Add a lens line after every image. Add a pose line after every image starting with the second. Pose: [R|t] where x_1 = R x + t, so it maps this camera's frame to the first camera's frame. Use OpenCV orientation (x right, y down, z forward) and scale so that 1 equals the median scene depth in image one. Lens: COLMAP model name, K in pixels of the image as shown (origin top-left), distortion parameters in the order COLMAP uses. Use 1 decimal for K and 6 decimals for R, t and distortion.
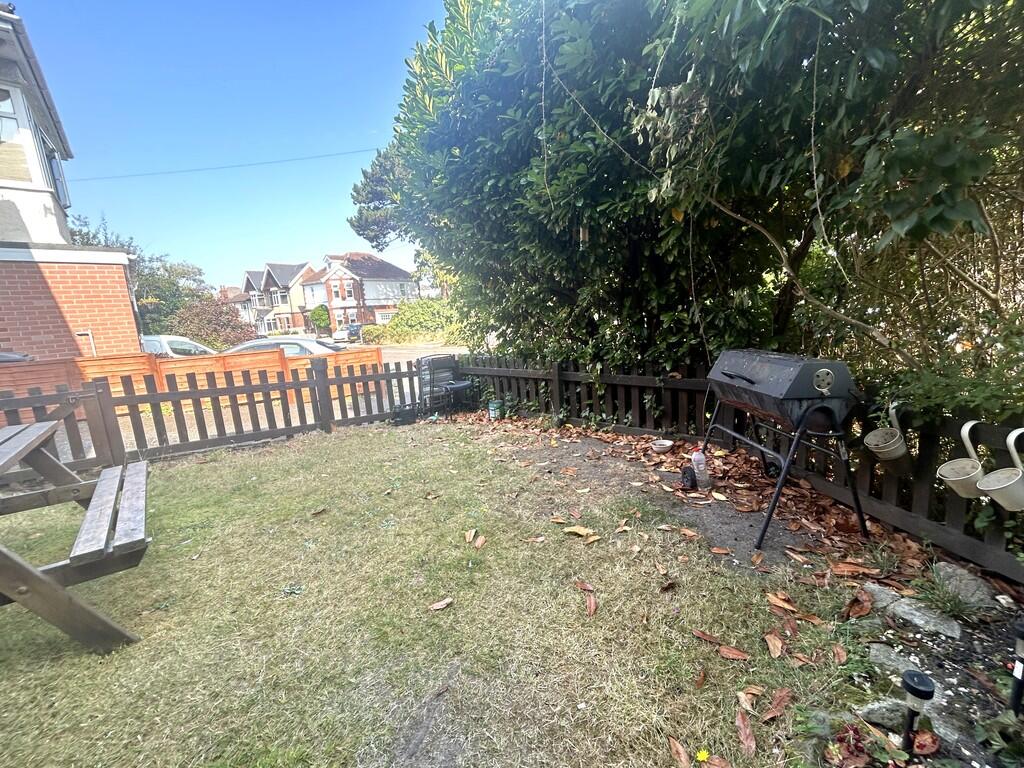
lens RADIAL K [[423.2, 0, 504.7], [0, 423.2, 383.9], [0, 0, 1]] dist [0.000647, -0.000002]
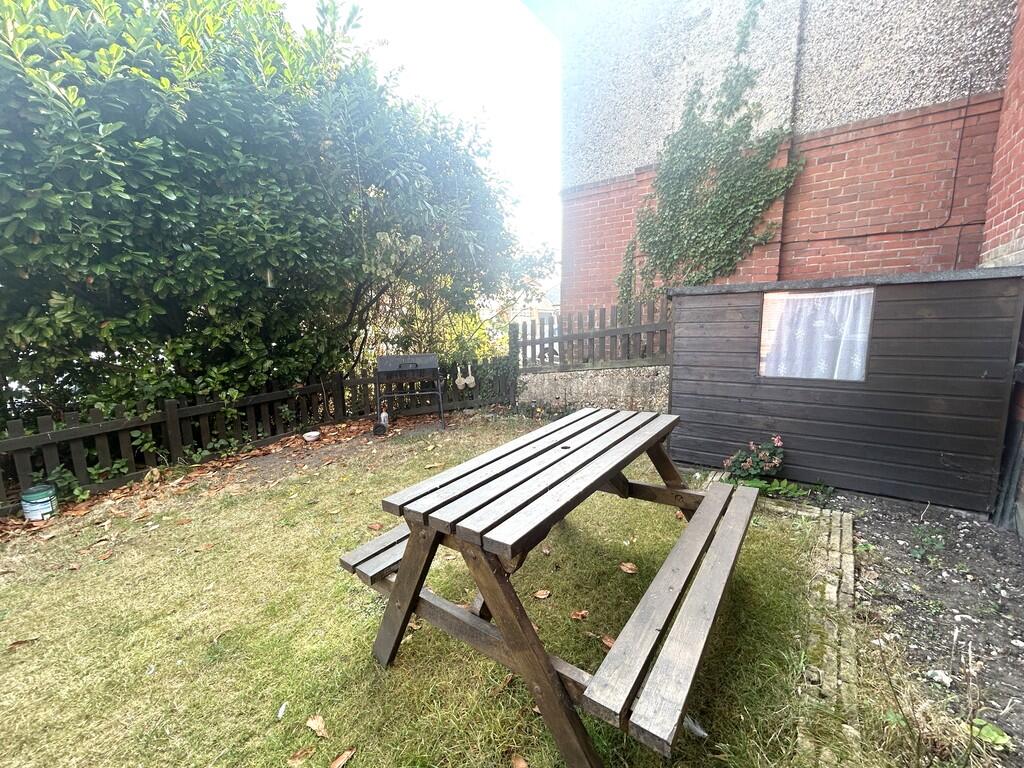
lens RADIAL K [[423.2, 0, 504.7], [0, 423.2, 383.9], [0, 0, 1]] dist [0.000647, -0.000002]
pose [[-0.228437, -0.079929, 0.970272, -1.185091], [0.205921, 0.970109, 0.128397, -0.073289], [-0.951532, 0.229130, -0.205149, 0.691624]]
